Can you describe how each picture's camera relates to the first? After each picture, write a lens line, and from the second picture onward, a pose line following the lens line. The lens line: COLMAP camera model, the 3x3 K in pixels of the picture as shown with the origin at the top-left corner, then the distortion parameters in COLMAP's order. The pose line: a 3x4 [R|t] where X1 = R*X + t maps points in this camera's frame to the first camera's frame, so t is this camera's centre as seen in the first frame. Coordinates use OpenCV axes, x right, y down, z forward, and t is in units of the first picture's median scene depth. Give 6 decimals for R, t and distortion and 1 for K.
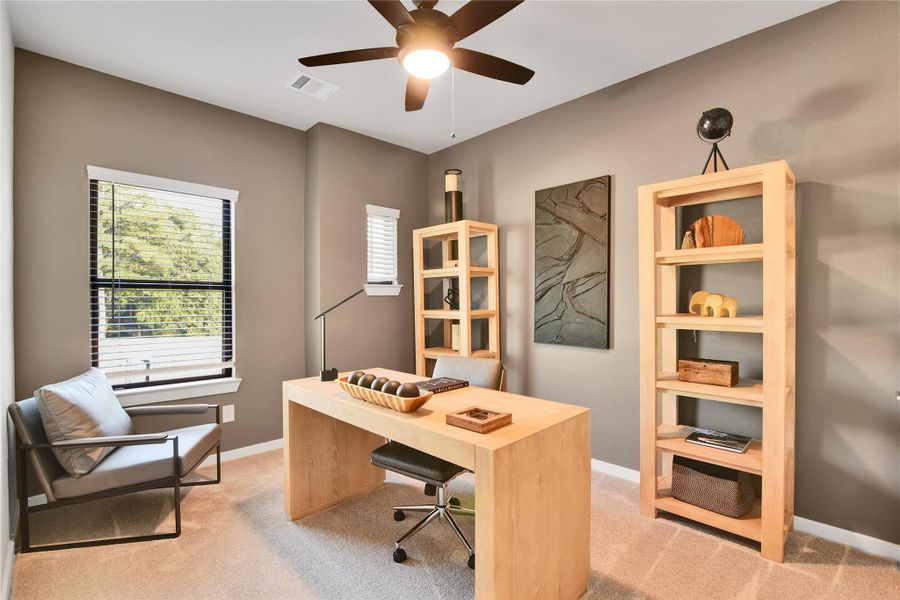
lens RADIAL K [[416.5, 0, 446.5], [0, 416.5, 305.6], [0, 0, 1]] dist [-0.013094, 0.000024]
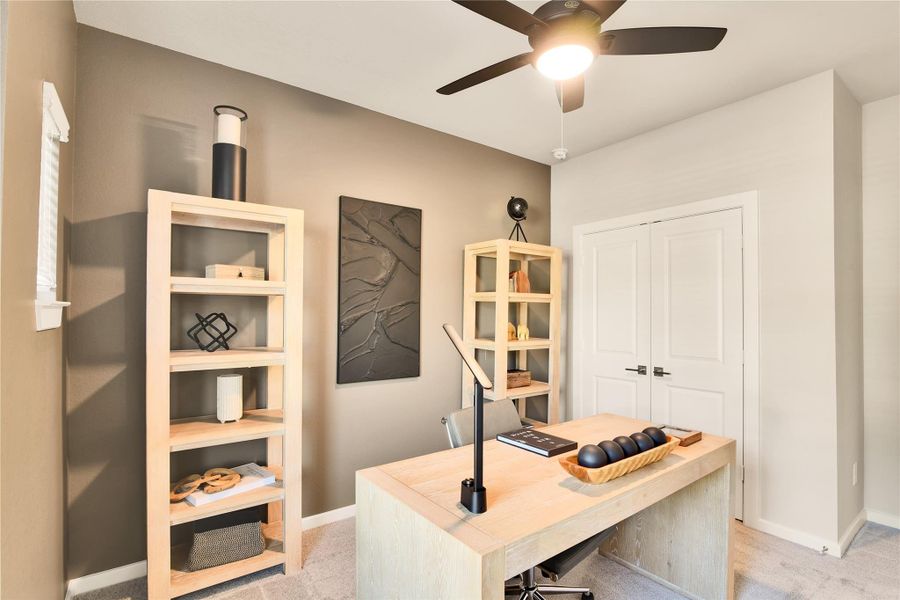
lens RADIAL K [[421.7, 0, 448.4], [0, 421.7, 324.5], [0, 0, 1]] dist [-0.017155, -0.000269]
pose [[0.148182, -0.001443, 0.988959, -0.609663], [0.020190, 0.999795, -0.001566, -0.021504], [-0.988754, 0.020199, 0.148180, 0.732505]]
